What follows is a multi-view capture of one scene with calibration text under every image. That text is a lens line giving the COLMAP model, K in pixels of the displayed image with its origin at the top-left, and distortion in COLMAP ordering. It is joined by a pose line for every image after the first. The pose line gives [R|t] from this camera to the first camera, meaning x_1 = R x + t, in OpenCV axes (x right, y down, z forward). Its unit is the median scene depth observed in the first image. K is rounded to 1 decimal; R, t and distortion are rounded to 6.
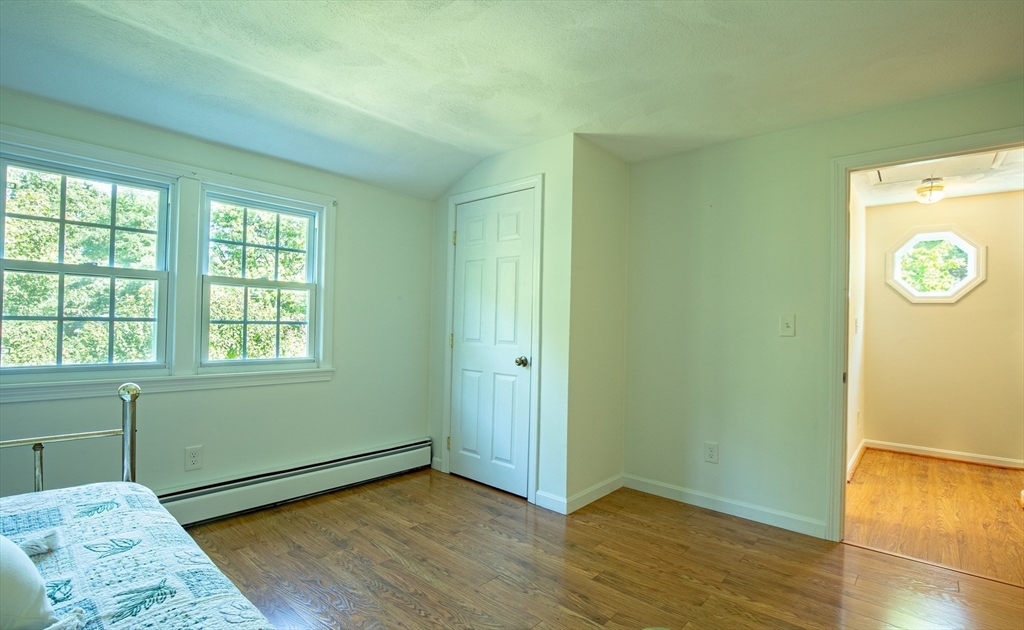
lens RADIAL K [[477.4, 0, 512.0], [0, 477.4, 315.0], [0, 0, 1]] dist [-0.001398, -0.000097]
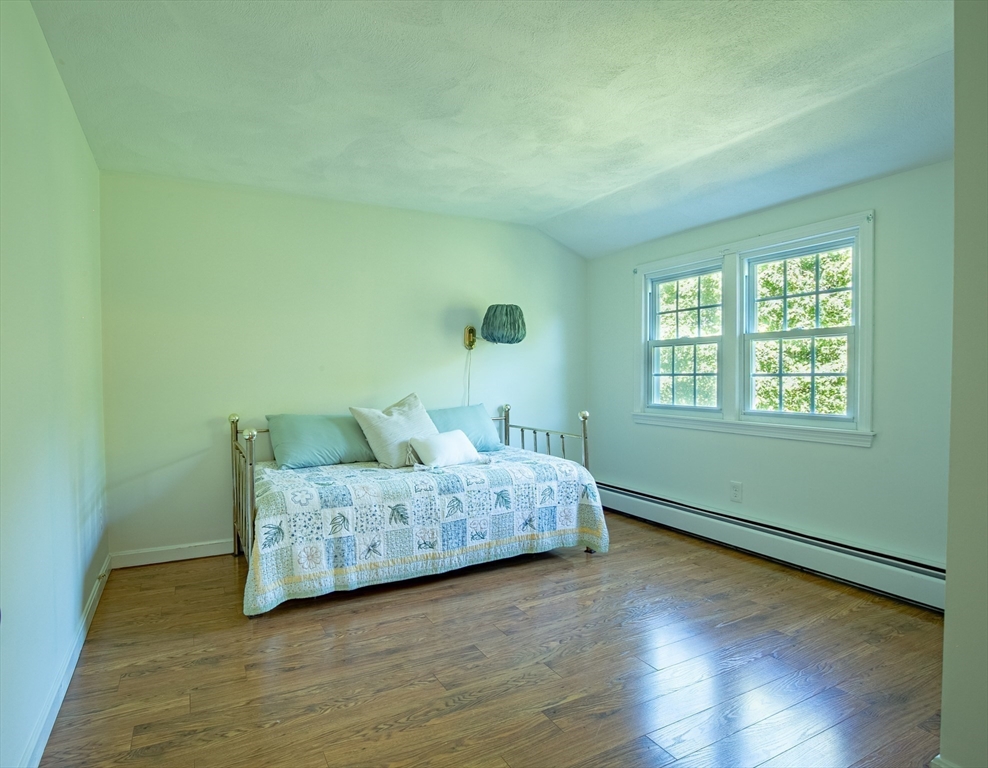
lens RADIAL K [[573.1, 0, 494.0], [0, 573.1, 384.0], [0, 0, 1]] dist [-0.000866, -0.000246]
pose [[-0.323438, -0.008285, -0.946213, 0.833235], [0.018242, 0.999721, -0.014989, 0.044555], [0.946074, -0.022109, -0.323196, 0.870786]]
